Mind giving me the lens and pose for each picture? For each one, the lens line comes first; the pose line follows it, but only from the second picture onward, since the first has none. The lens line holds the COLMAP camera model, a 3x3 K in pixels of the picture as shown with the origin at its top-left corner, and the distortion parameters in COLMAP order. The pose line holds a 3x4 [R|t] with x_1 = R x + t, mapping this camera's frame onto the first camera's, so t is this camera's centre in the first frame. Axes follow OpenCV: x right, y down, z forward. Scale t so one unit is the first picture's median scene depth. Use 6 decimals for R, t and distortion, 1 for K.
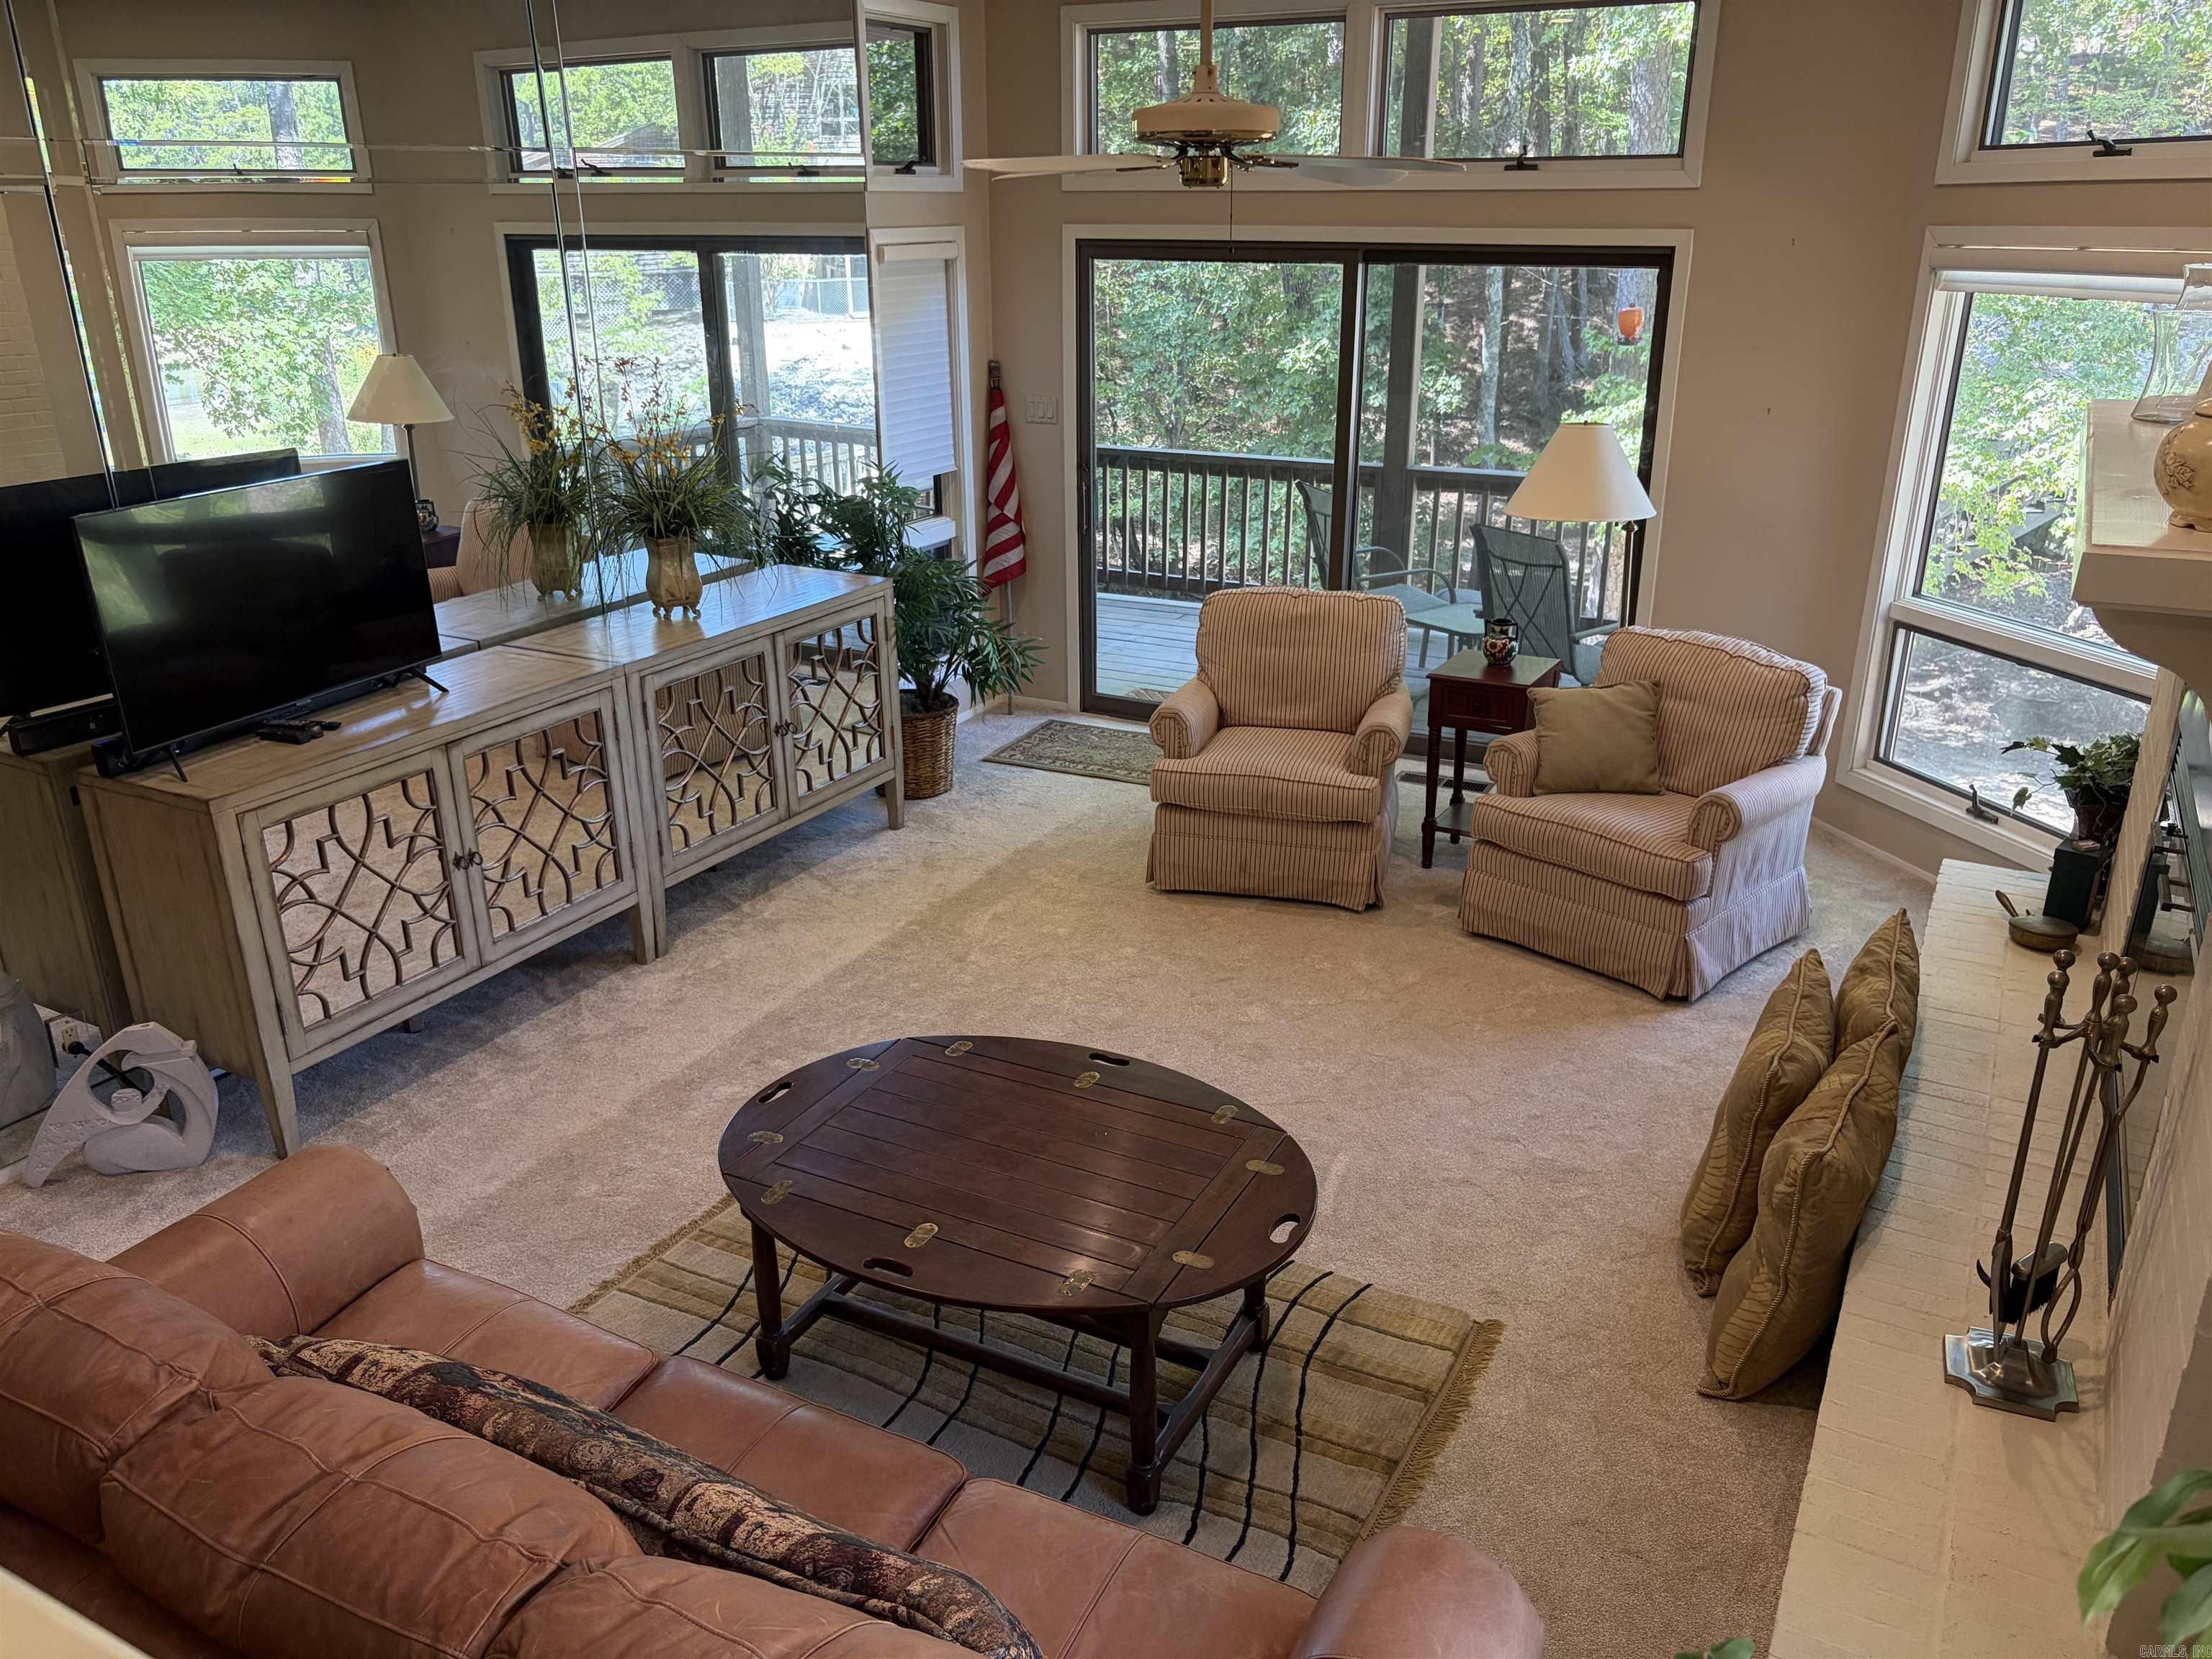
lens RADIAL K [[1657.3, 0, 1132.0], [0, 1657.3, 817.7], [0, 0, 1]] dist [0.042073, -0.050440]
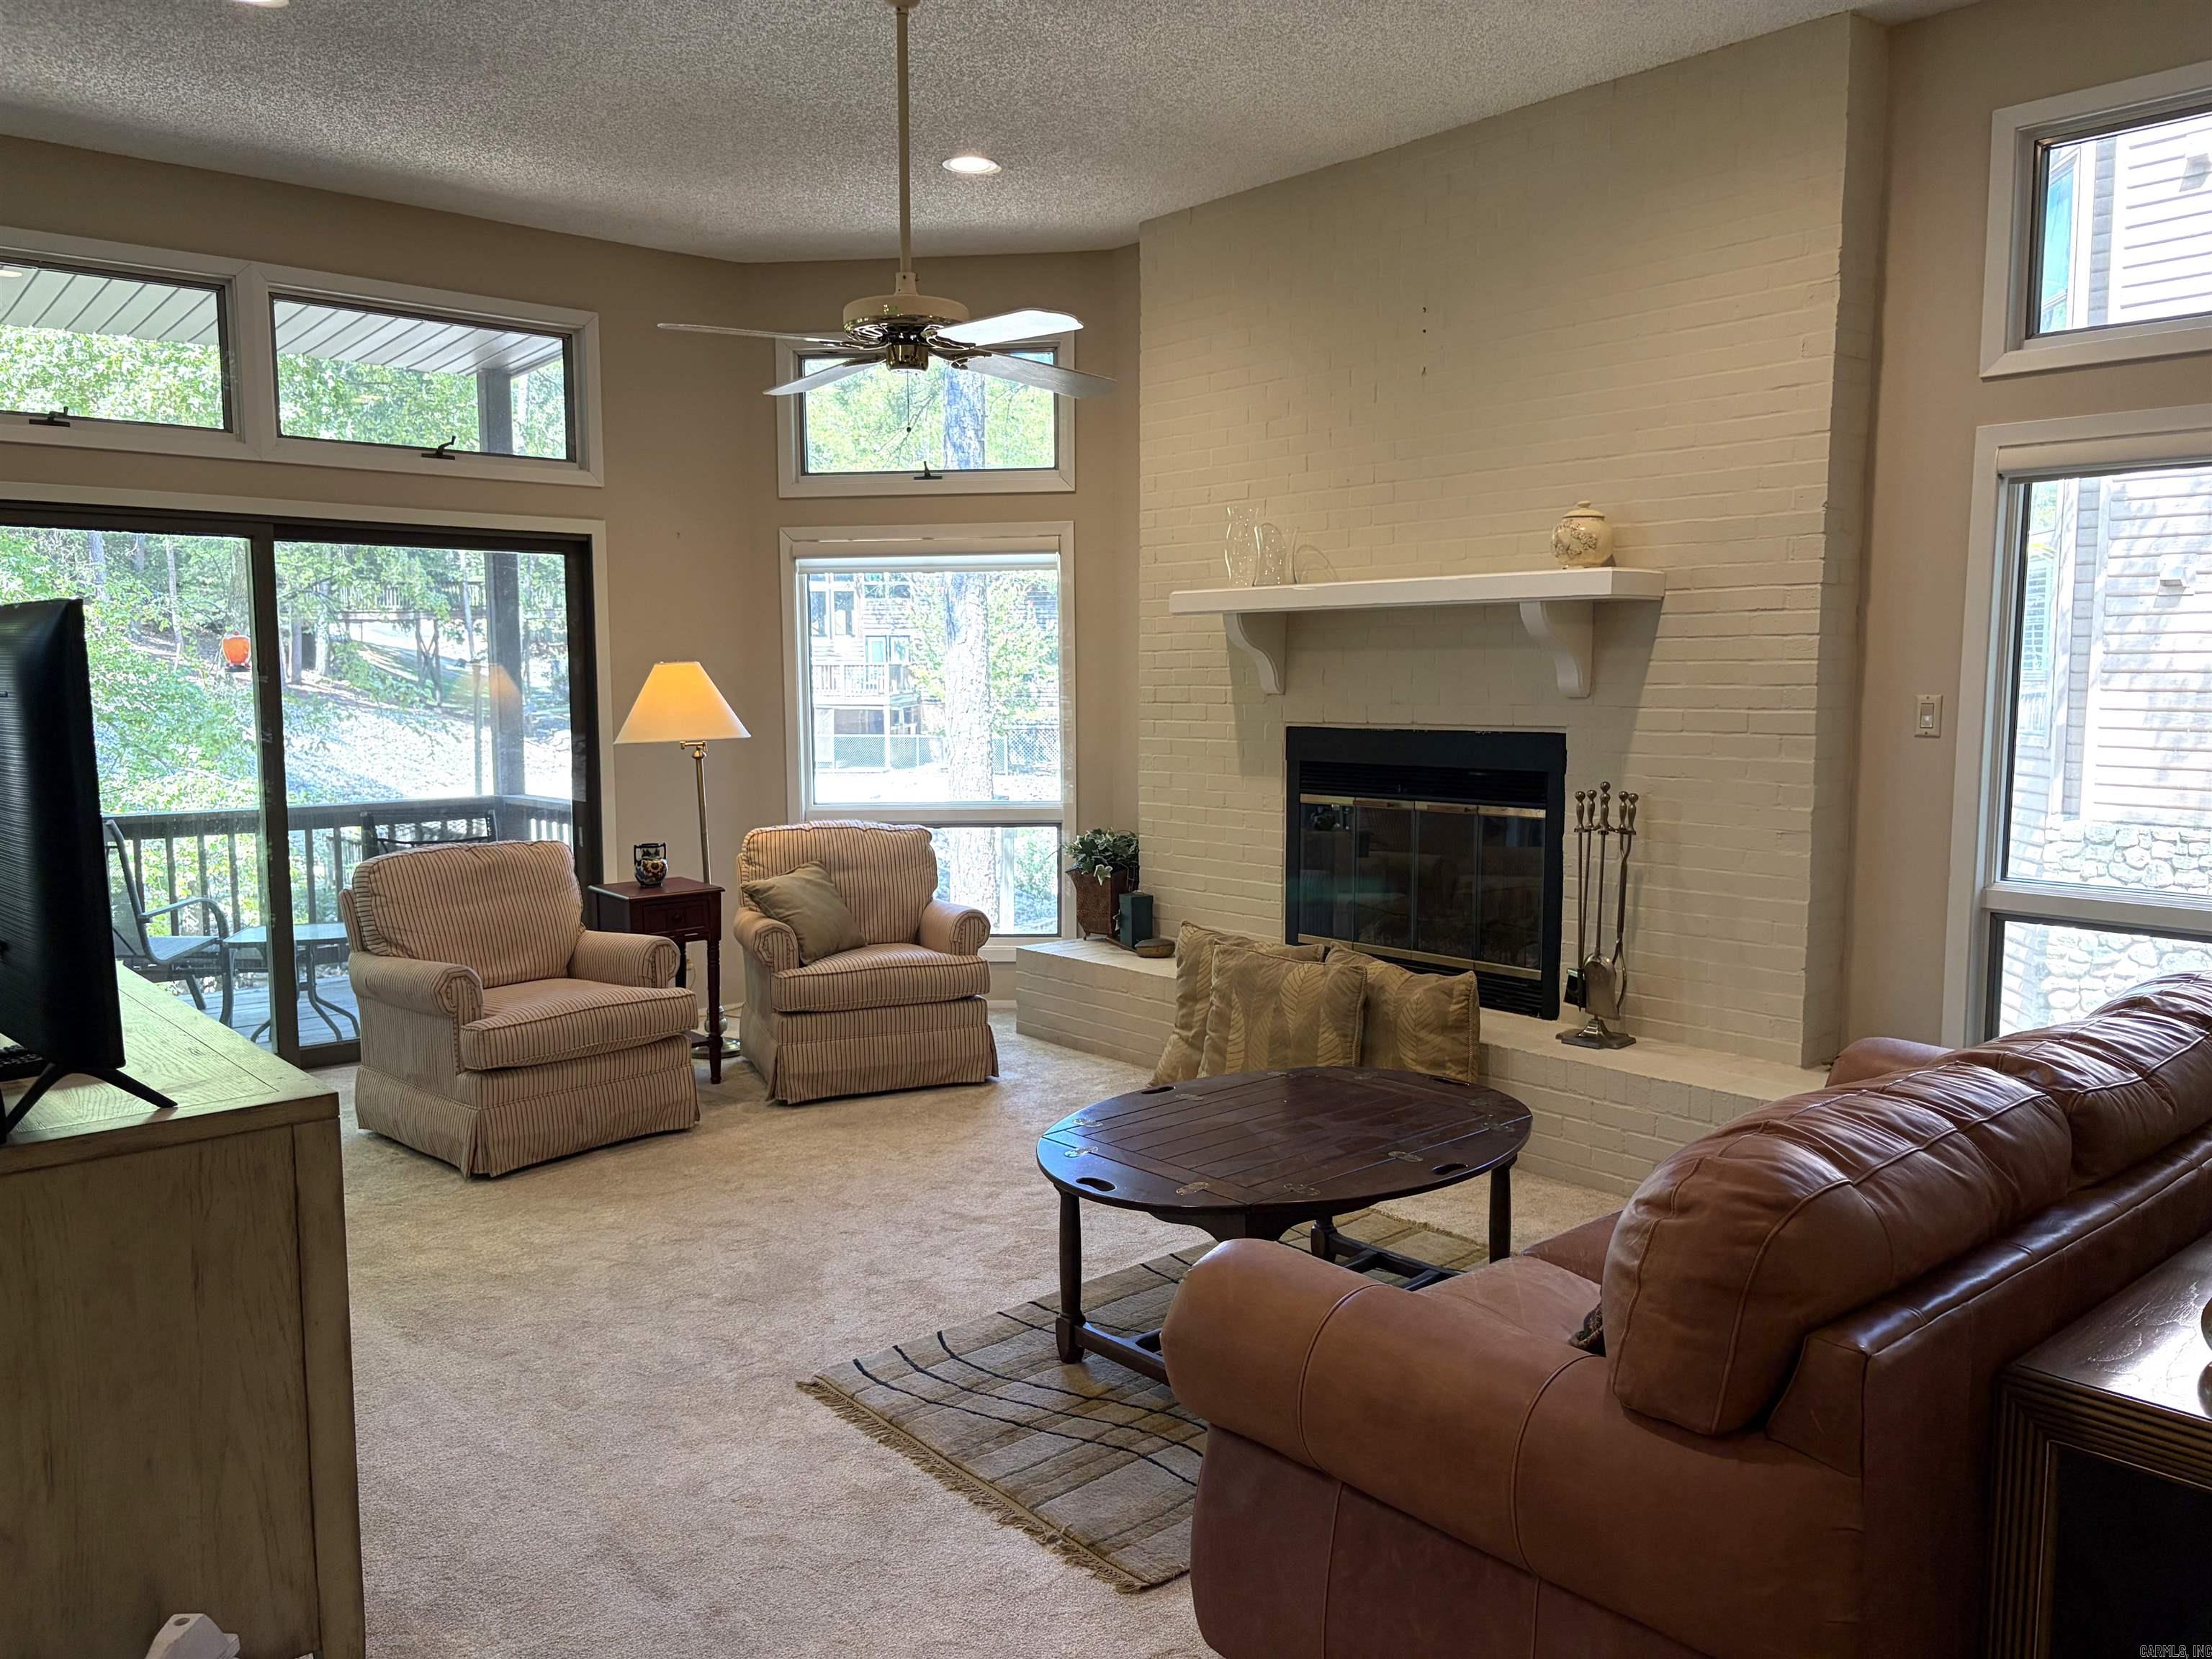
lens RADIAL K [[1670.2, 0, 1106.0], [0, 1670.2, 829.5], [0, 0, 1]] dist [0.041907, -0.047066]
pose [[0.358968, -0.089267, 0.929071, -0.727052], [0.326257, 0.944622, -0.035296, 0.005666], [-0.874470, 0.315786, 0.368213, 0.378546]]
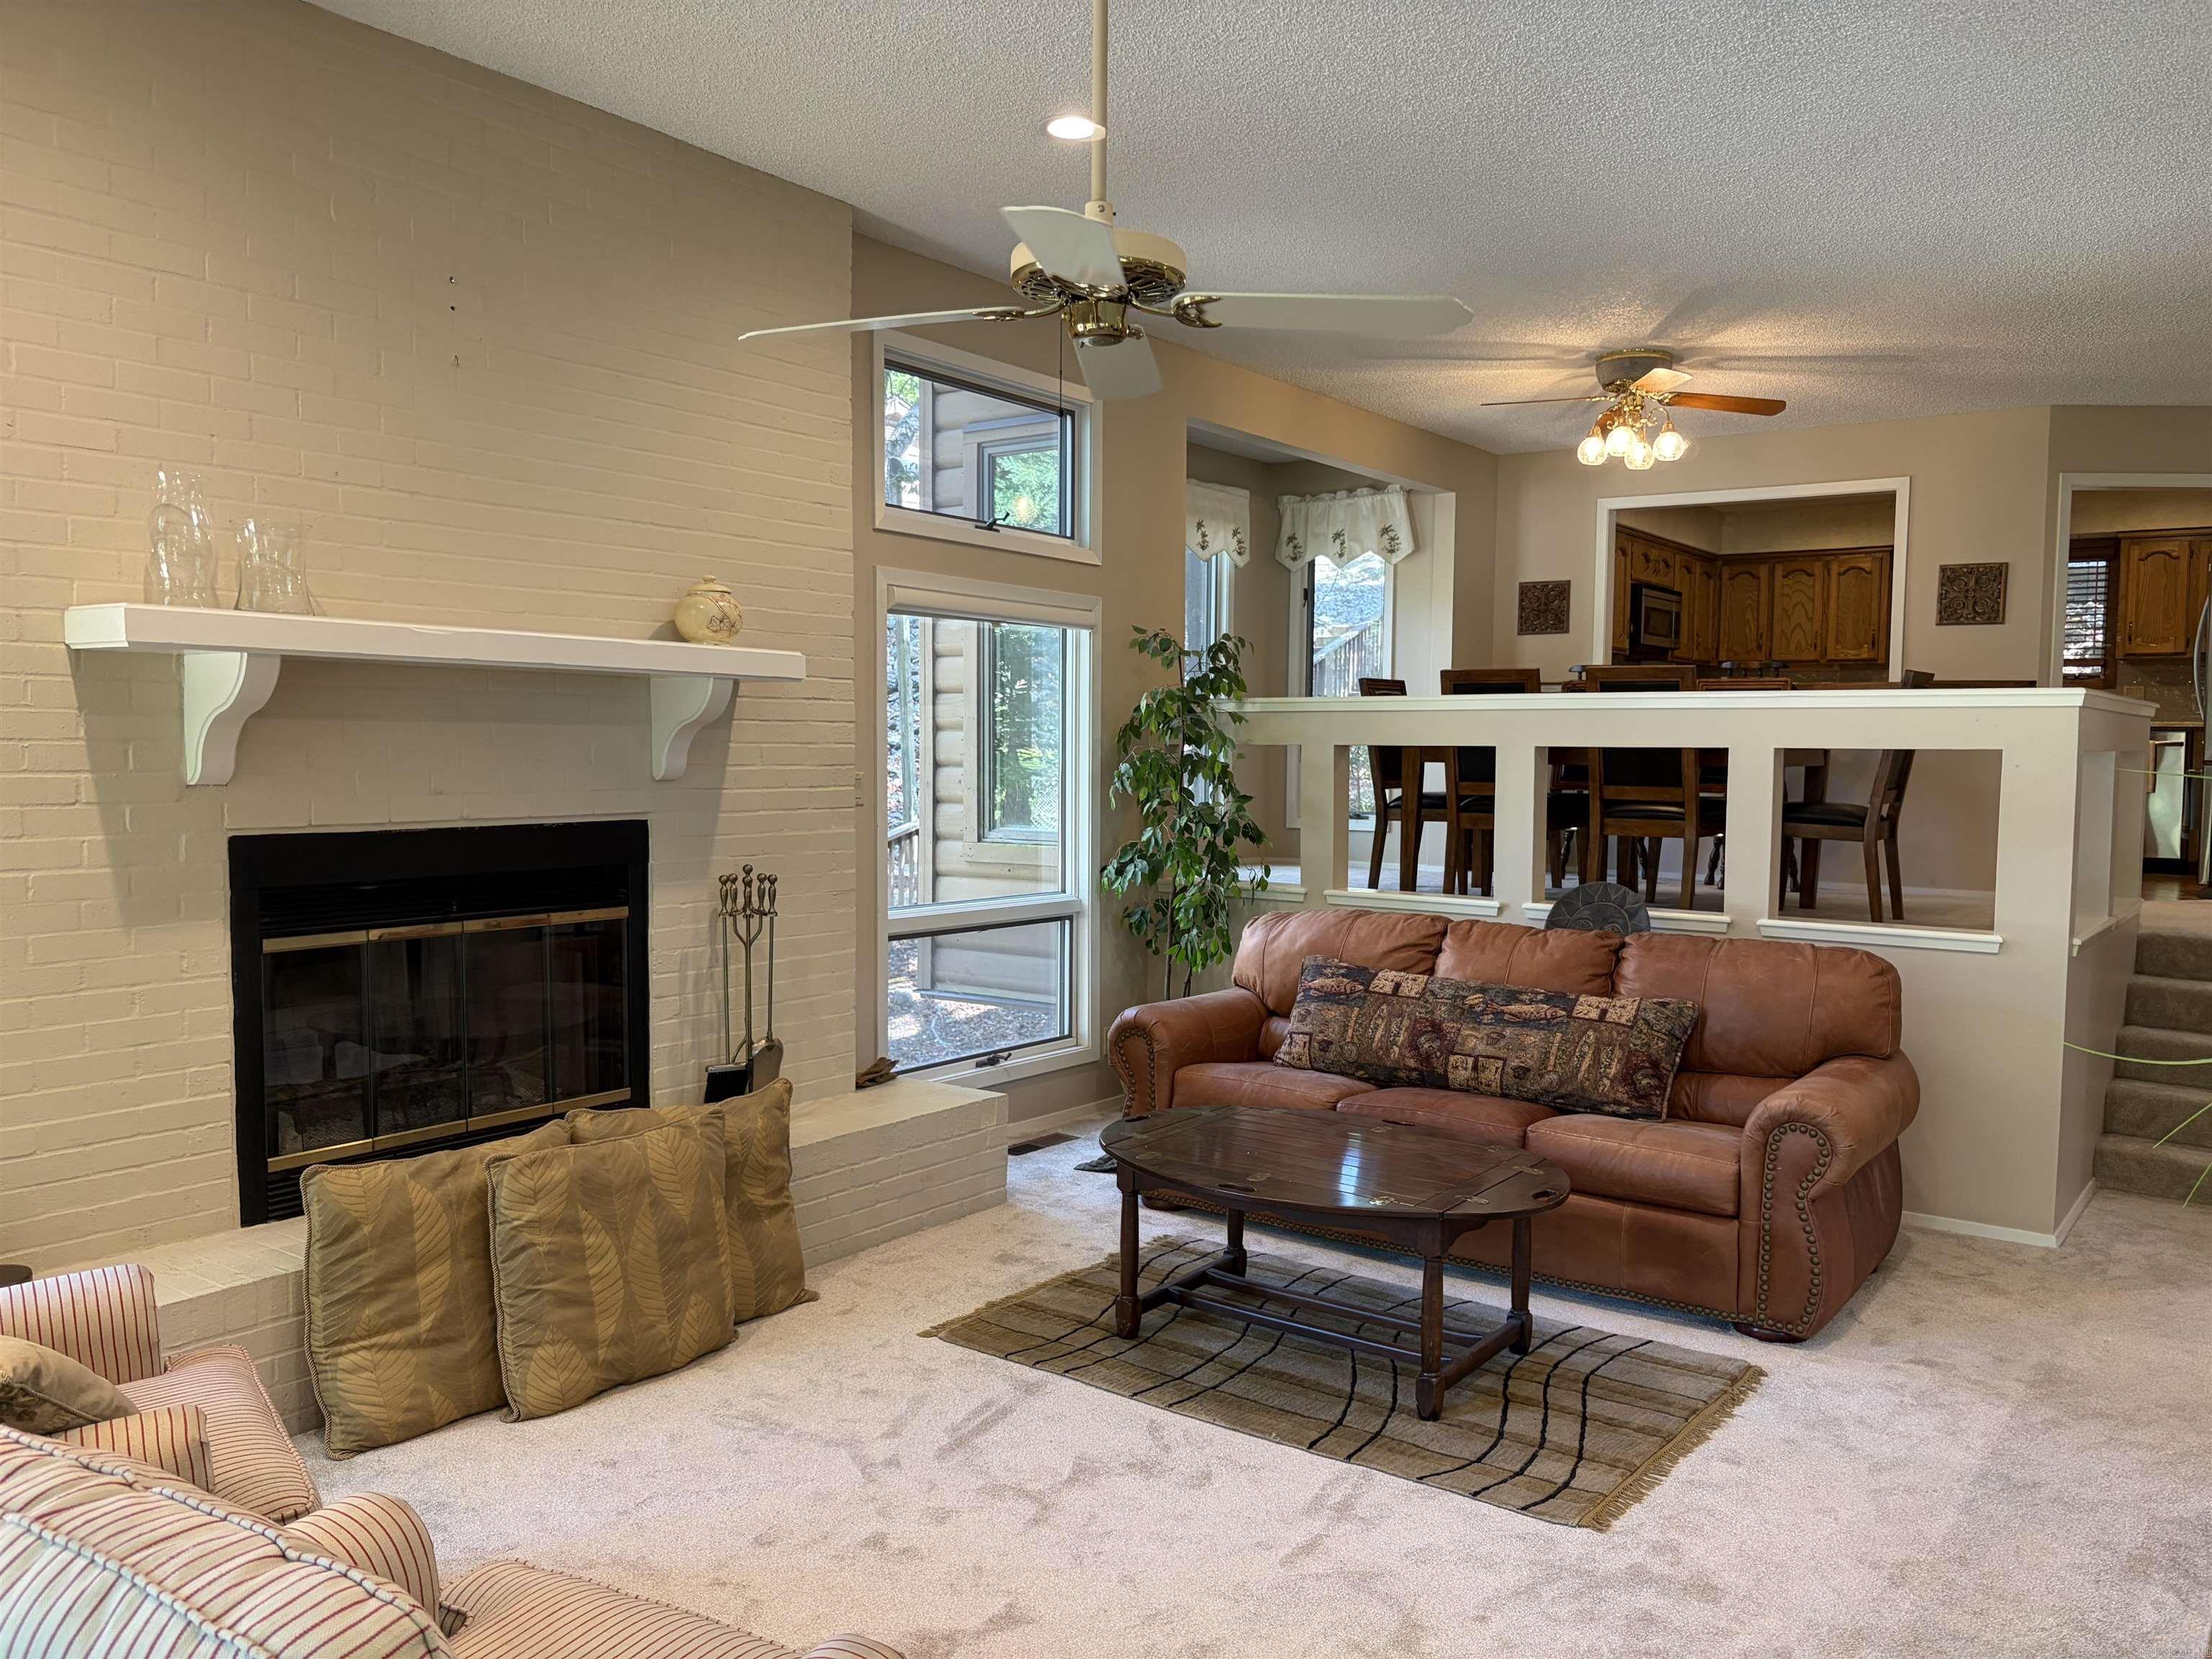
lens RADIAL K [[1702.6, 0, 1114.1], [0, 1702.6, 824.3], [0, 0, 1]] dist [0.122733, -0.204125]
pose [[-0.988072, -0.011425, 0.153570, -0.074910], [0.048755, 0.922735, 0.382338, -0.344956], [-0.146073, 0.385265, -0.911172, 1.325490]]
